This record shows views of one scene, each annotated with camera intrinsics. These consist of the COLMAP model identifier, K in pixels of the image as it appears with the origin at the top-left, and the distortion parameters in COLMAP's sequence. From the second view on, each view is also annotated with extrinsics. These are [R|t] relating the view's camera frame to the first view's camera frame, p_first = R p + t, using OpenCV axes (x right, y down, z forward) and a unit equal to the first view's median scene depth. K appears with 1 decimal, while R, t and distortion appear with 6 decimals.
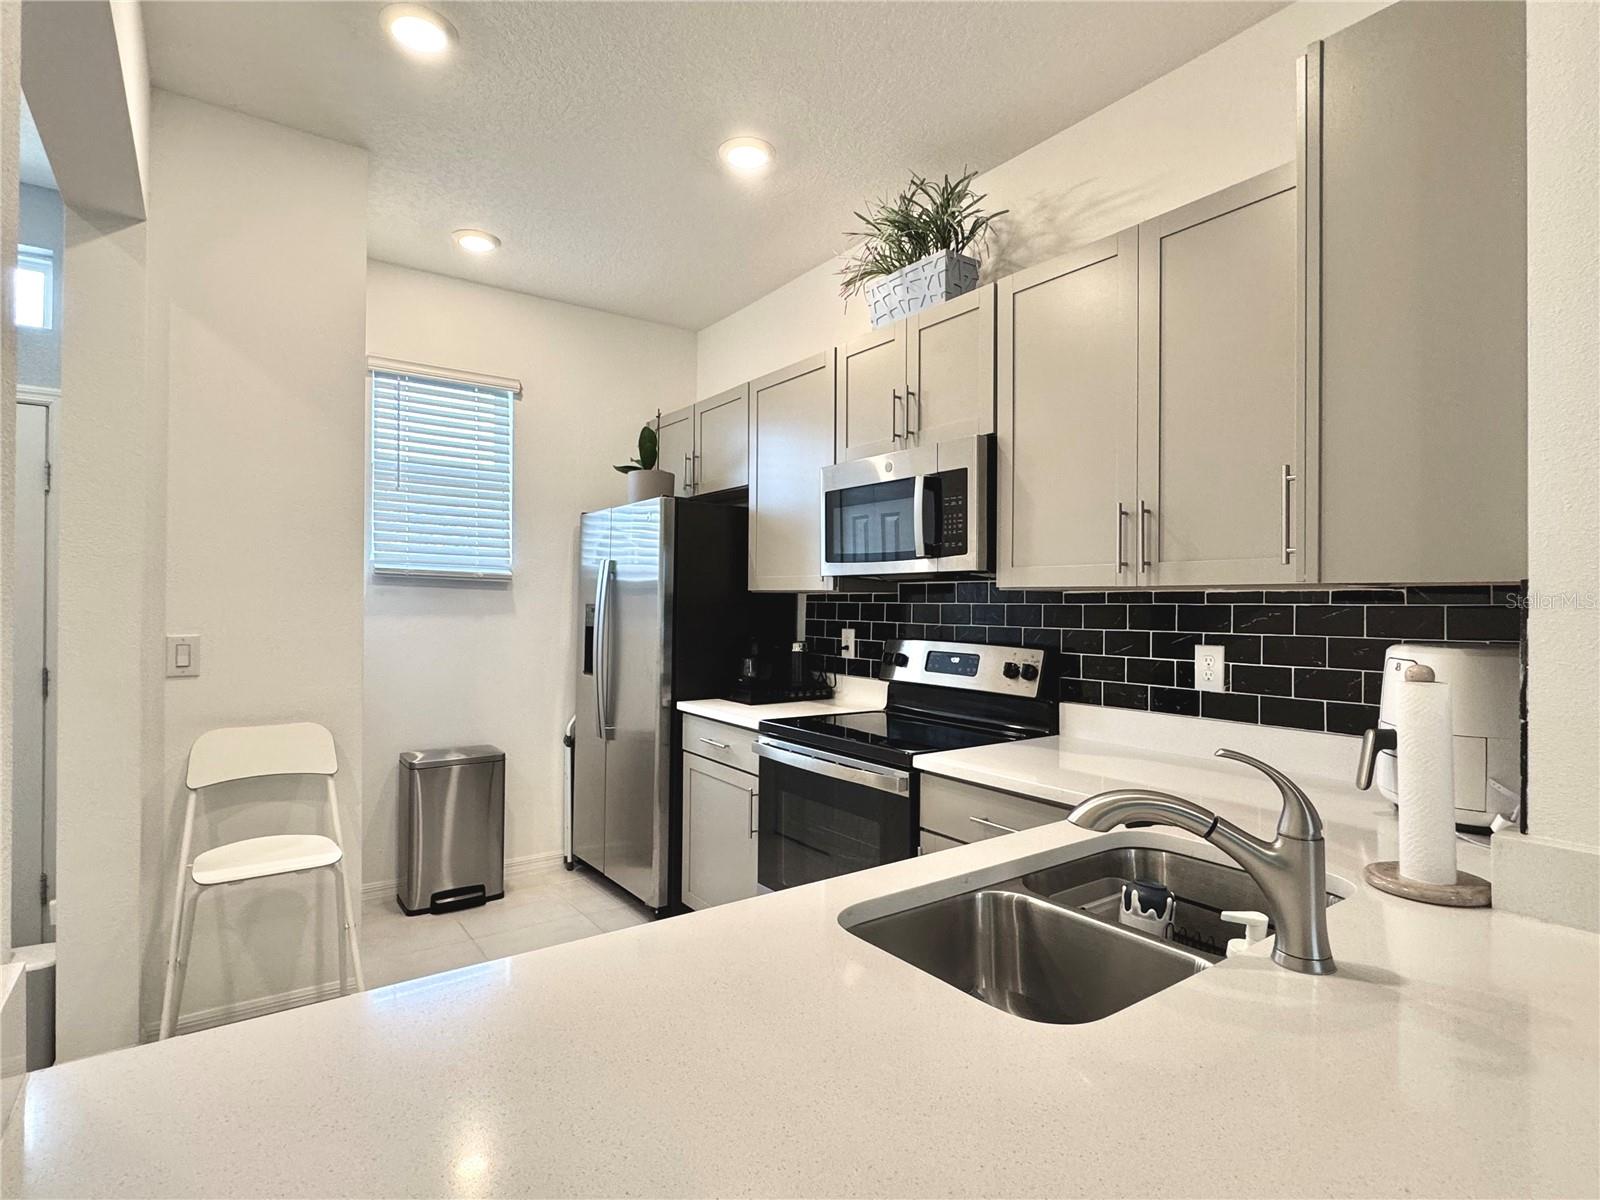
lens RADIAL K [[838.3, 0, 800.0], [0, 838.3, 600.0], [0, 0, 1]] dist [-0.001363, -0.000302]
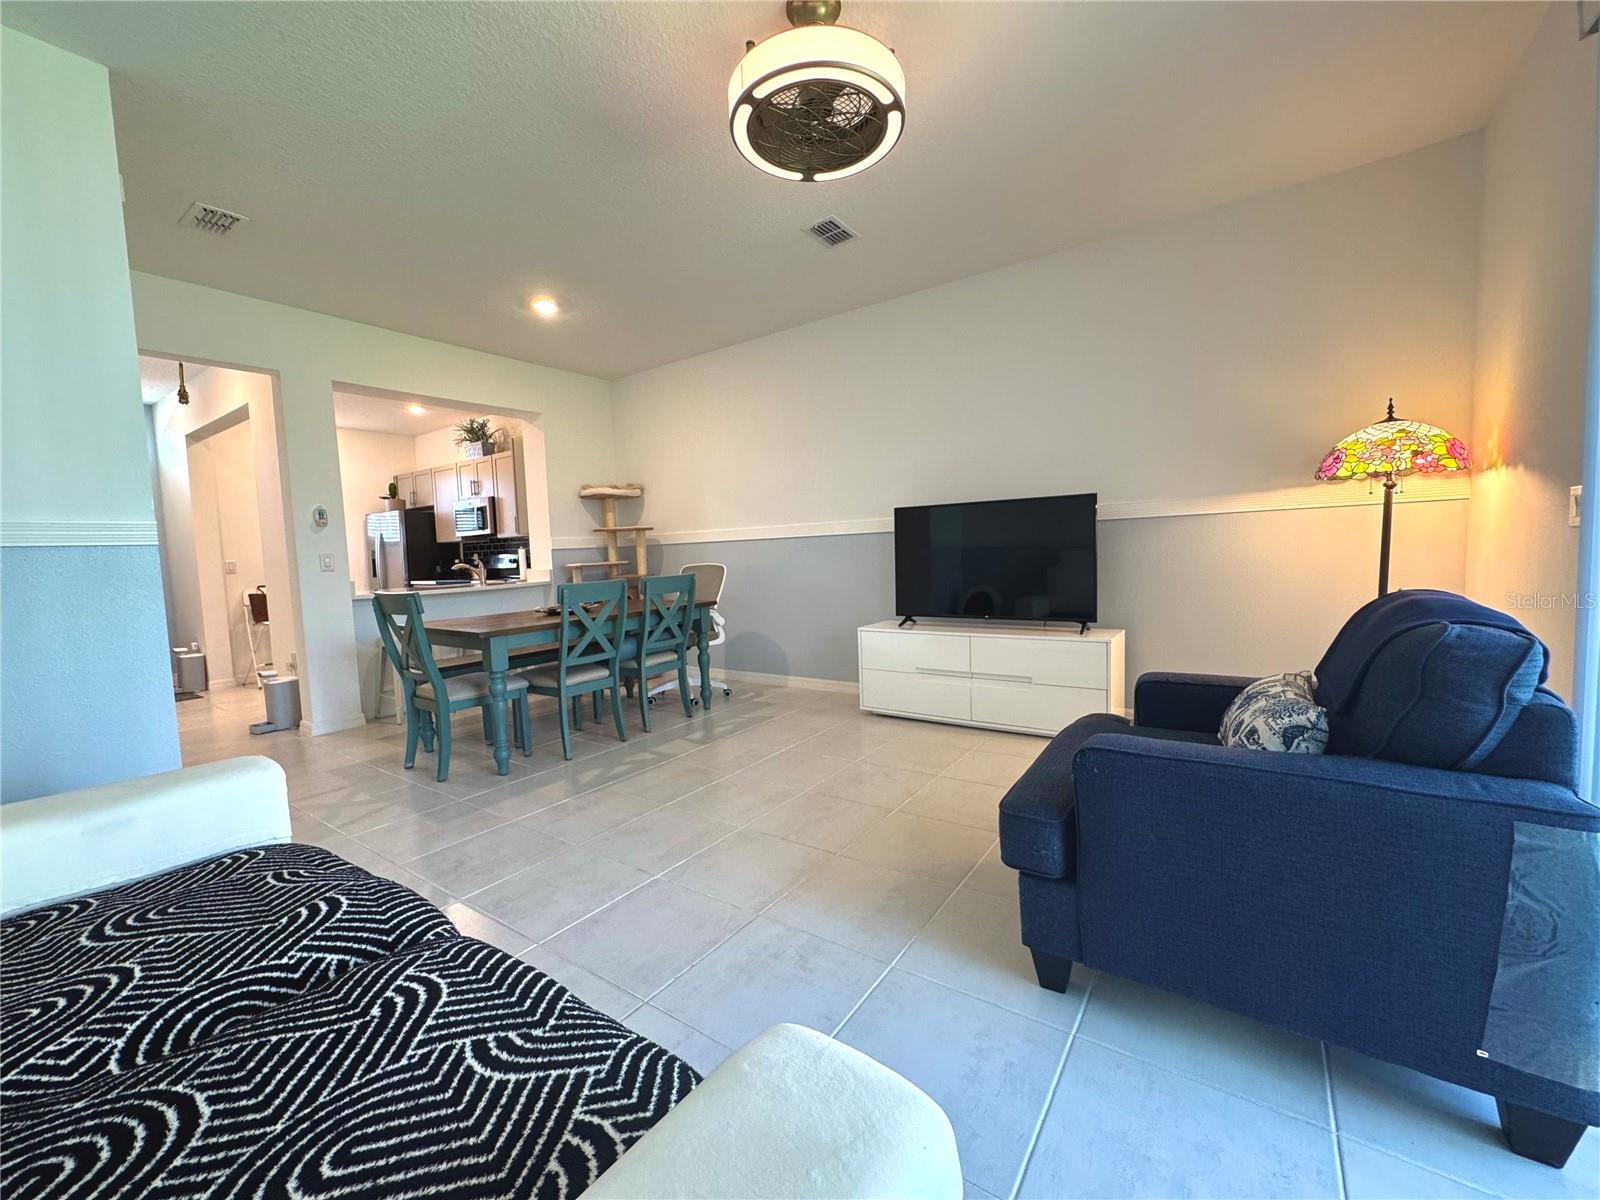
lens RADIAL K [[639.3, 0, 799.7], [0, 639.3, 596.6], [0, 0, 1]] dist [-0.001429, 0.000211]
pose [[0.942802, -0.064881, 0.326978, 0.398614], [0.042524, 0.996271, 0.075073, 0.064490], [-0.330629, -0.056874, 0.942045, -1.539056]]
